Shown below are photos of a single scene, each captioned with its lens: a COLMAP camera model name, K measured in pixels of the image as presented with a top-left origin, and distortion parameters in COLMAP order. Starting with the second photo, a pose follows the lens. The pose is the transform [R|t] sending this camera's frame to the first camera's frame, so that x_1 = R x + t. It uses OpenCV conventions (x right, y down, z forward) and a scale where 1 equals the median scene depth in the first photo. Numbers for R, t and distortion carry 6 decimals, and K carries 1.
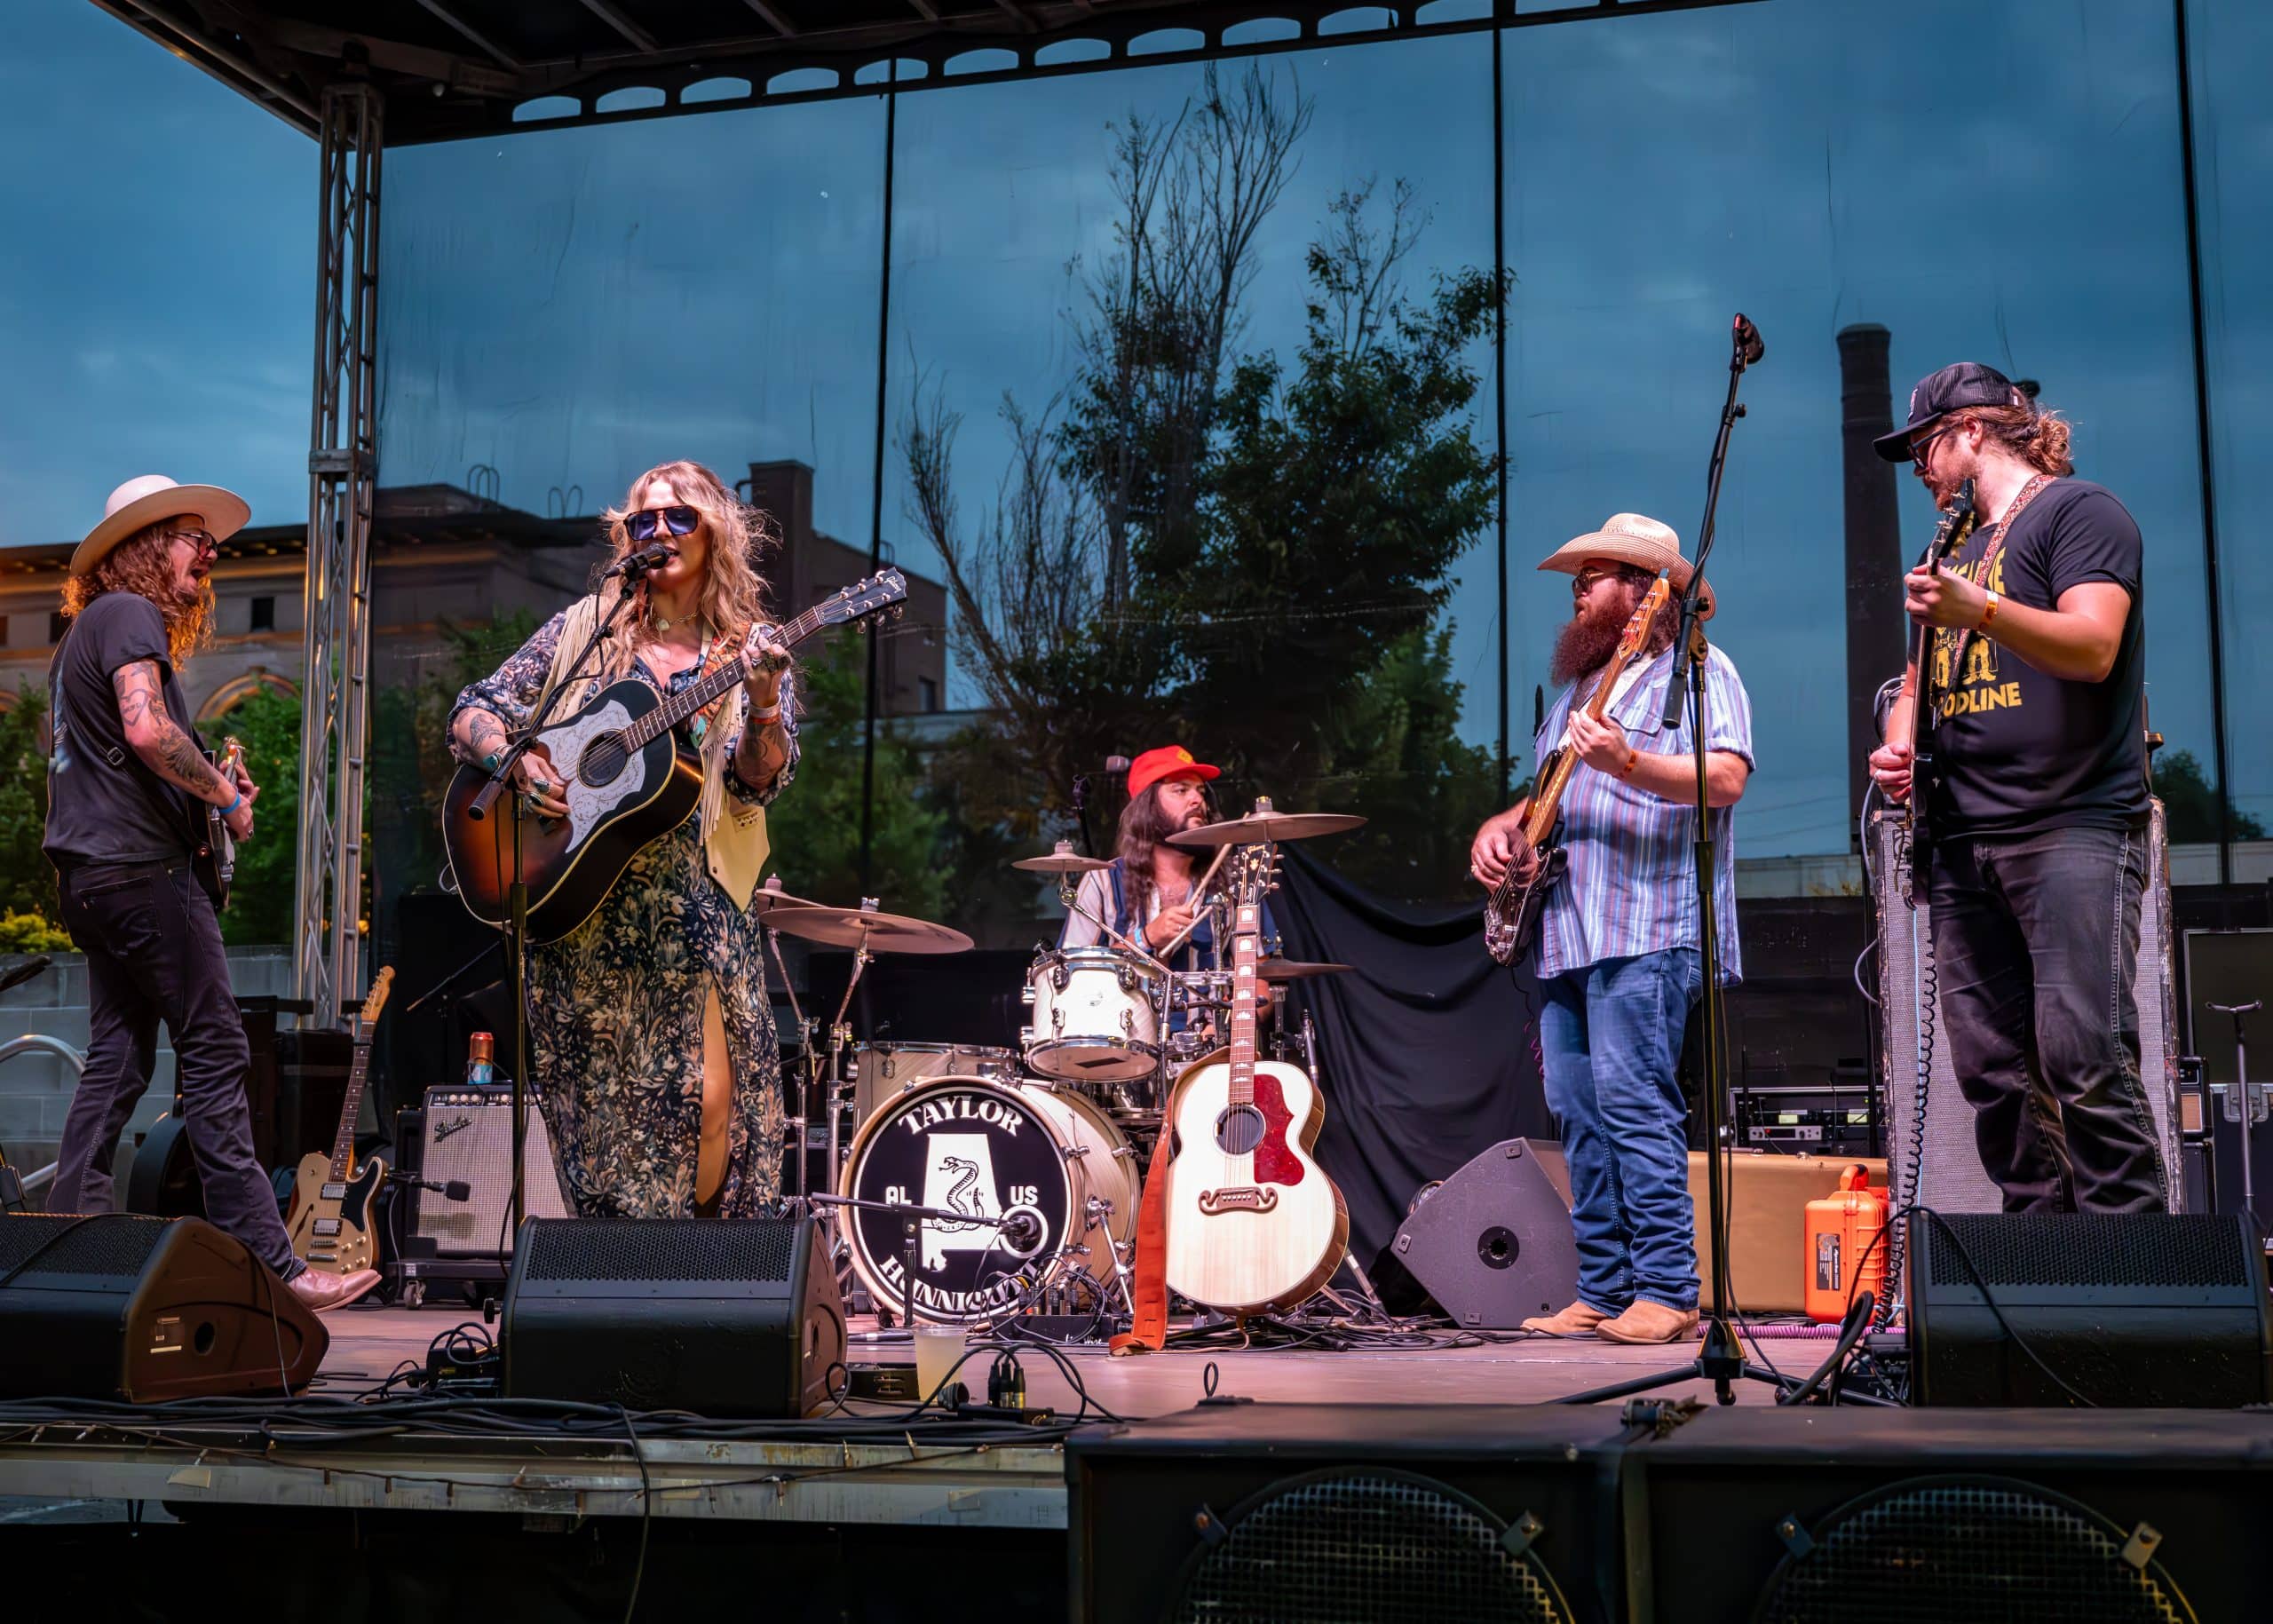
lens RADIAL K [[3462.3, 0, 1088.8], [0, 3462.3, 686.4], [0, 0, 1]] dist [0.066671, -0.013115]
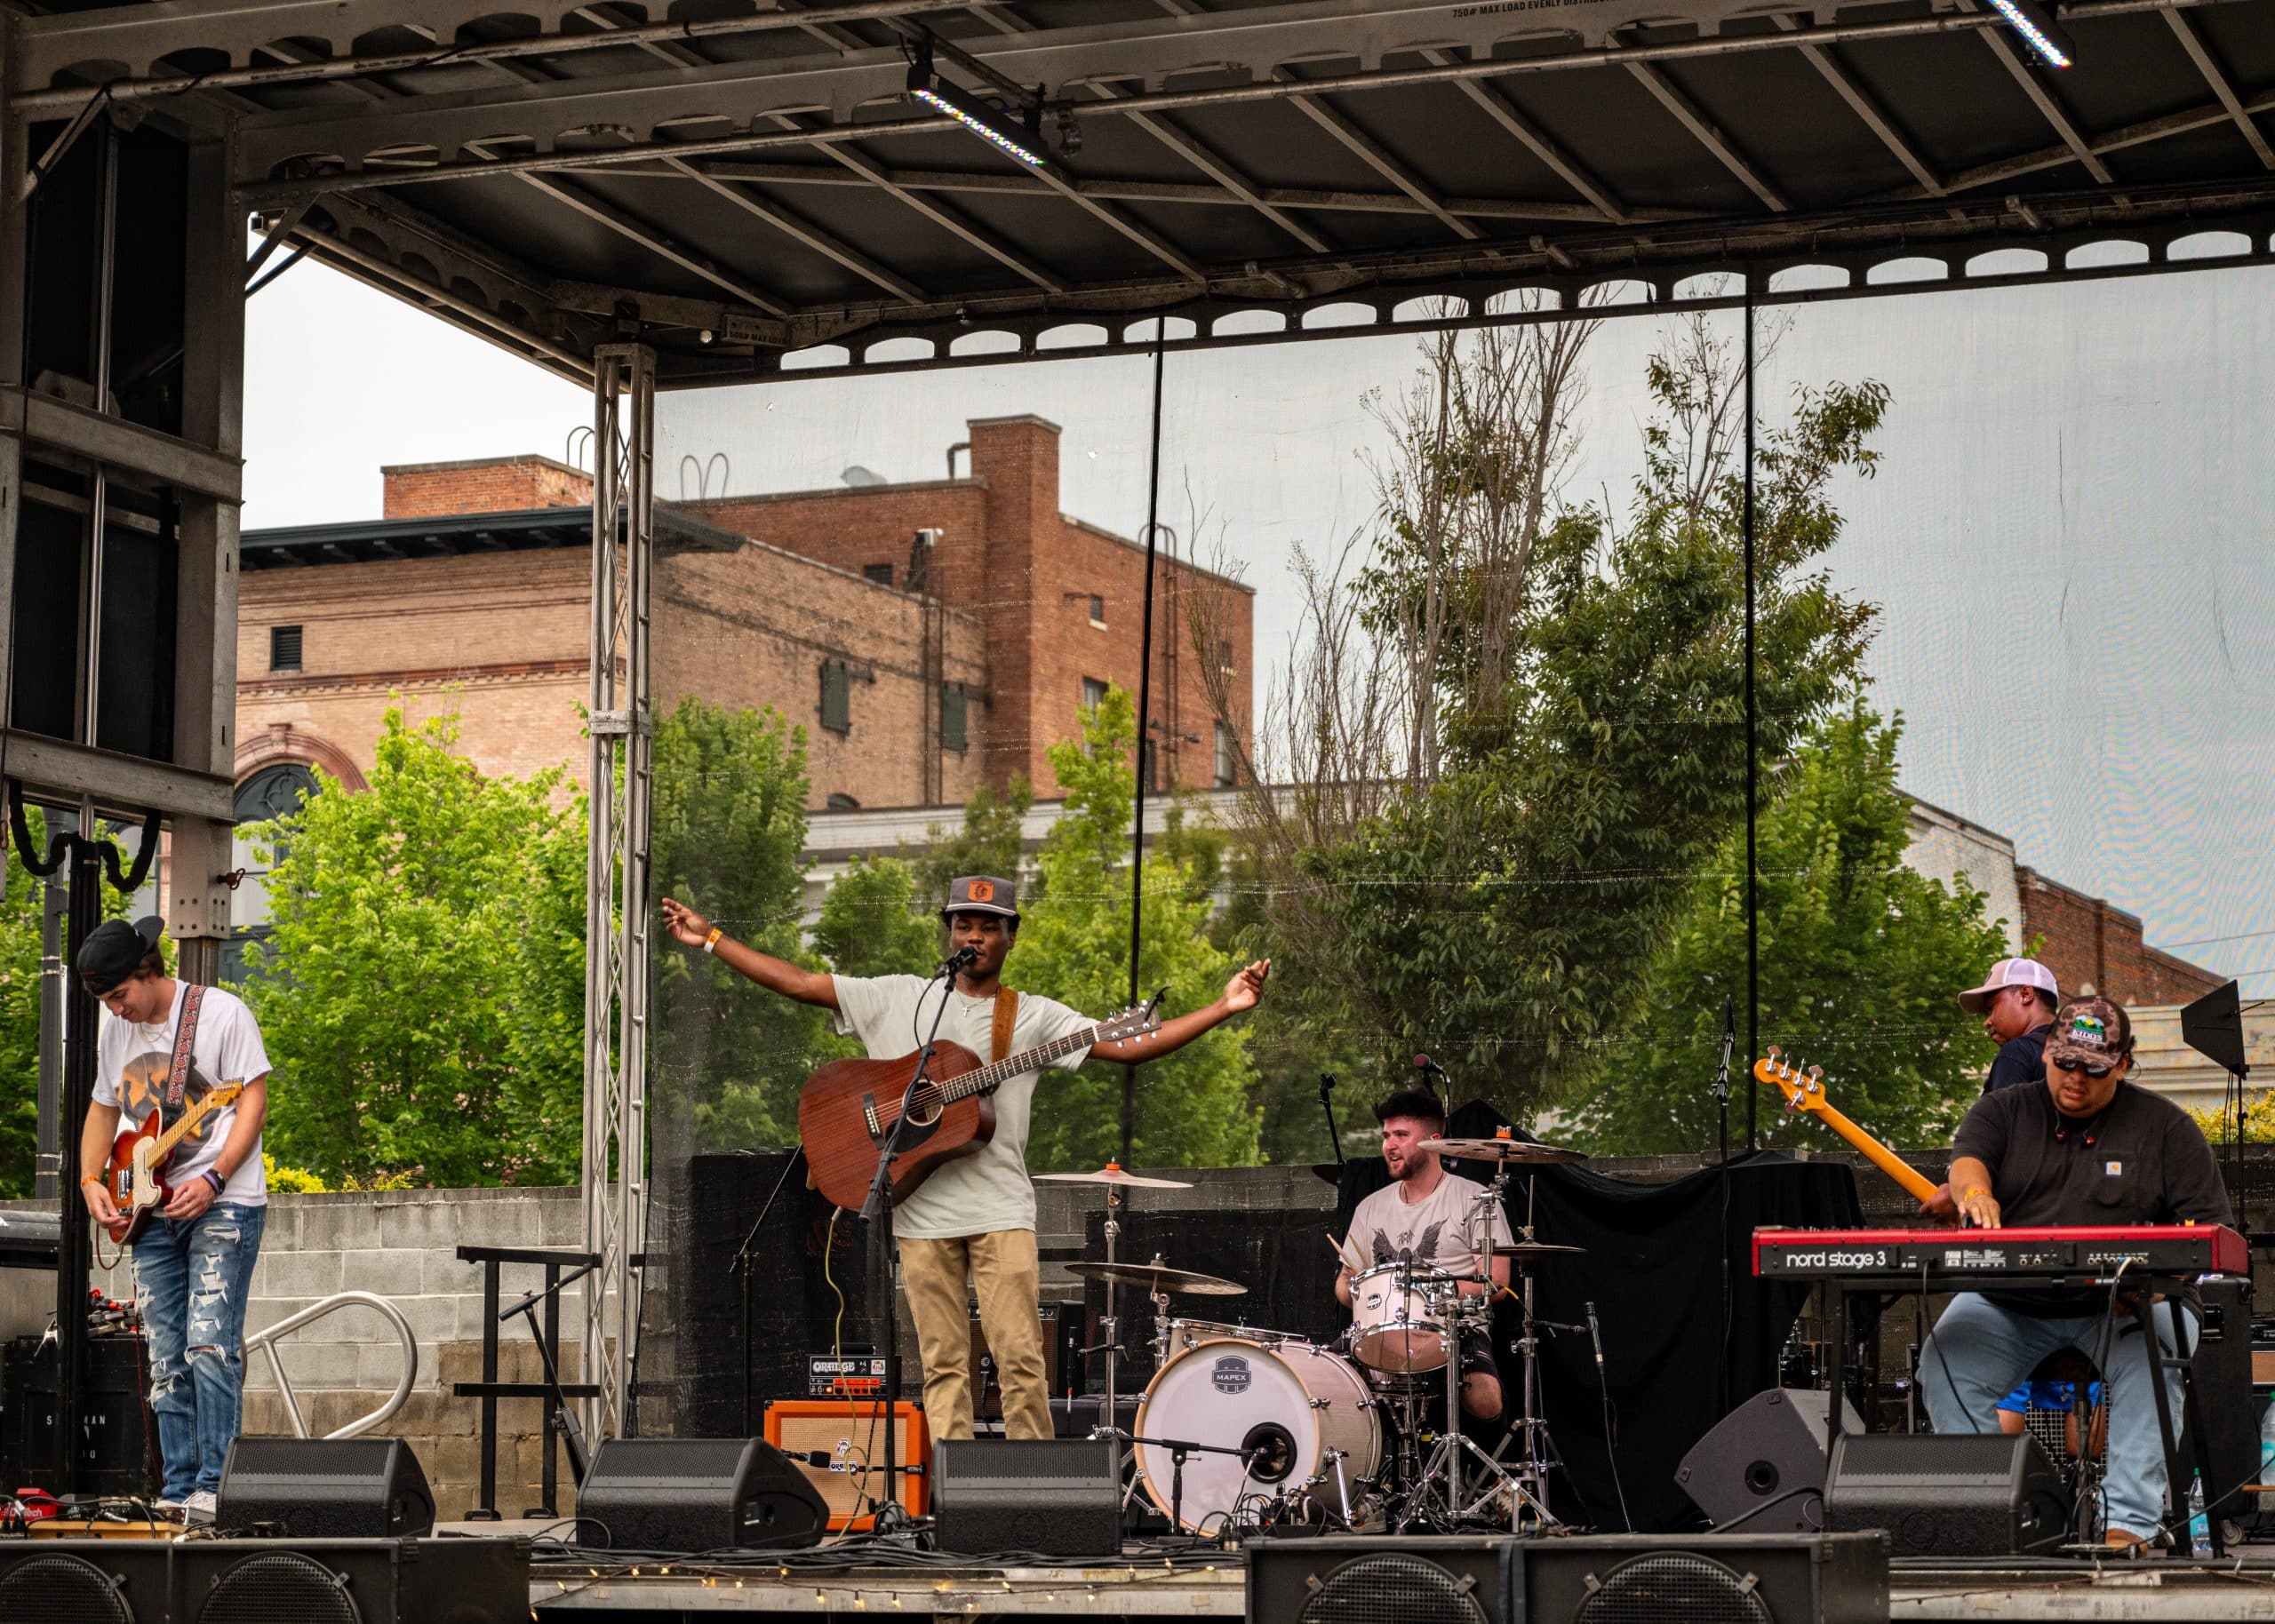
lens RADIAL K [[5658.9, 0, 1137.5], [0, 5658.9, 812.0], [0, 0, 1]] dist [0.147928, 0.439470]
pose [[0.997906, -0.005623, -0.064429, 0.027952], [0.007426, 0.999586, 0.027791, -0.056316], [0.064246, -0.028211, 0.997535, -0.431369]]
